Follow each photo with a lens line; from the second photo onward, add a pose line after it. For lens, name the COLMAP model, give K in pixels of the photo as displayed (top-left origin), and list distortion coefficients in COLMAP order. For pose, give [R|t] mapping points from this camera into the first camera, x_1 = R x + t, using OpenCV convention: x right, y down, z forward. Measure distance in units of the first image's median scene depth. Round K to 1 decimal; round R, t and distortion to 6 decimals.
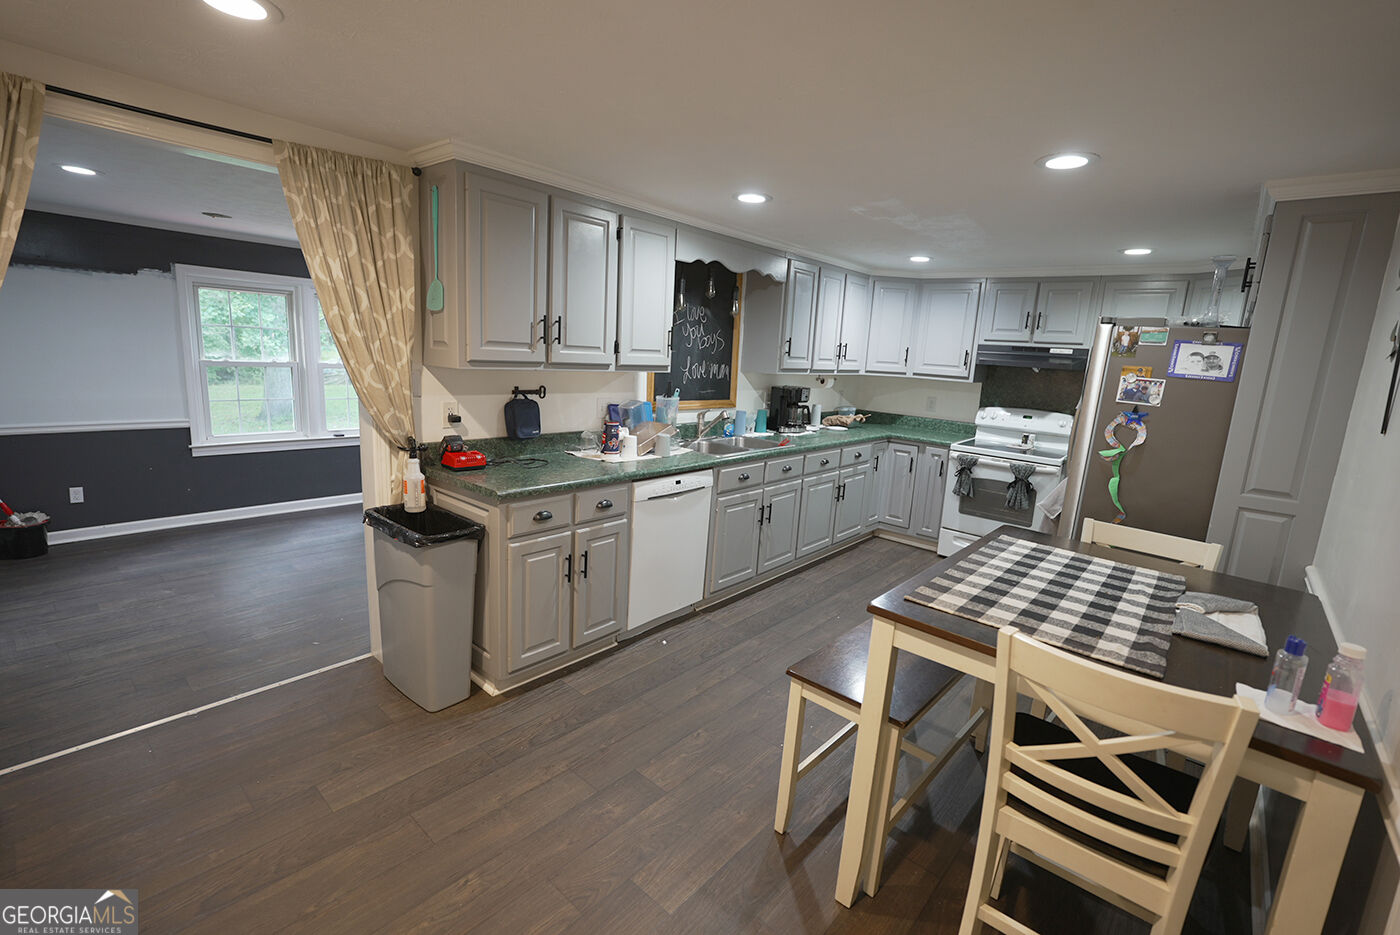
lens RADIAL K [[623.6, 0, 695.2], [0, 623.6, 465.3], [0, 0, 1]] dist [-0.005079, 0.000384]
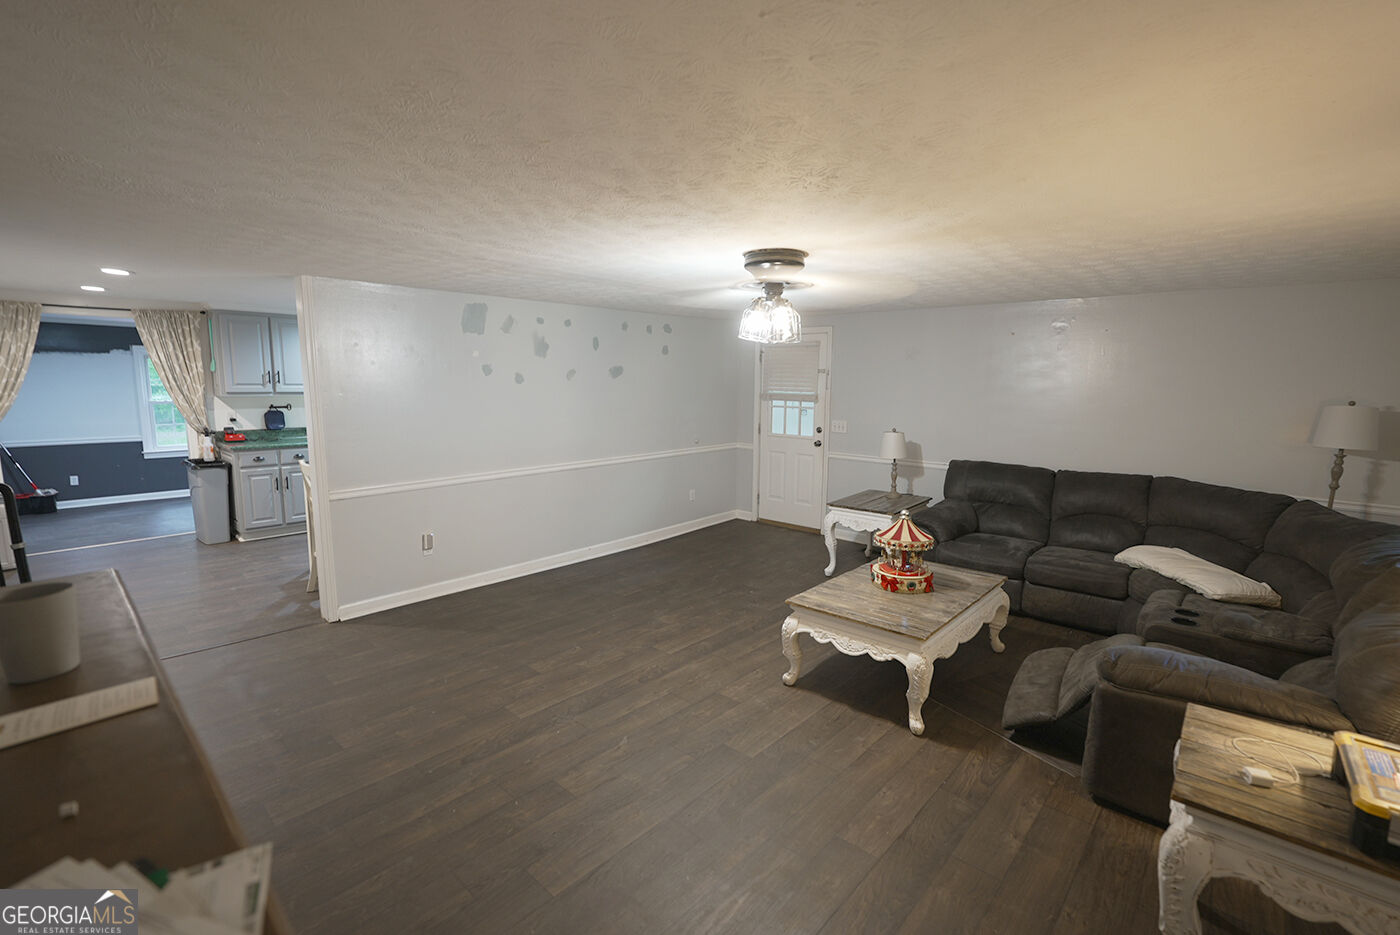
lens RADIAL K [[623.6, 0, 701.7], [0, 623.6, 469.3], [0, 0, 1]] dist [-0.005079, 0.000384]
pose [[0.998926, -0.038770, -0.025373, 1.304371], [0.037686, 0.998411, -0.041888, 0.251652], [0.026957, 0.040887, 0.998800, -1.119006]]
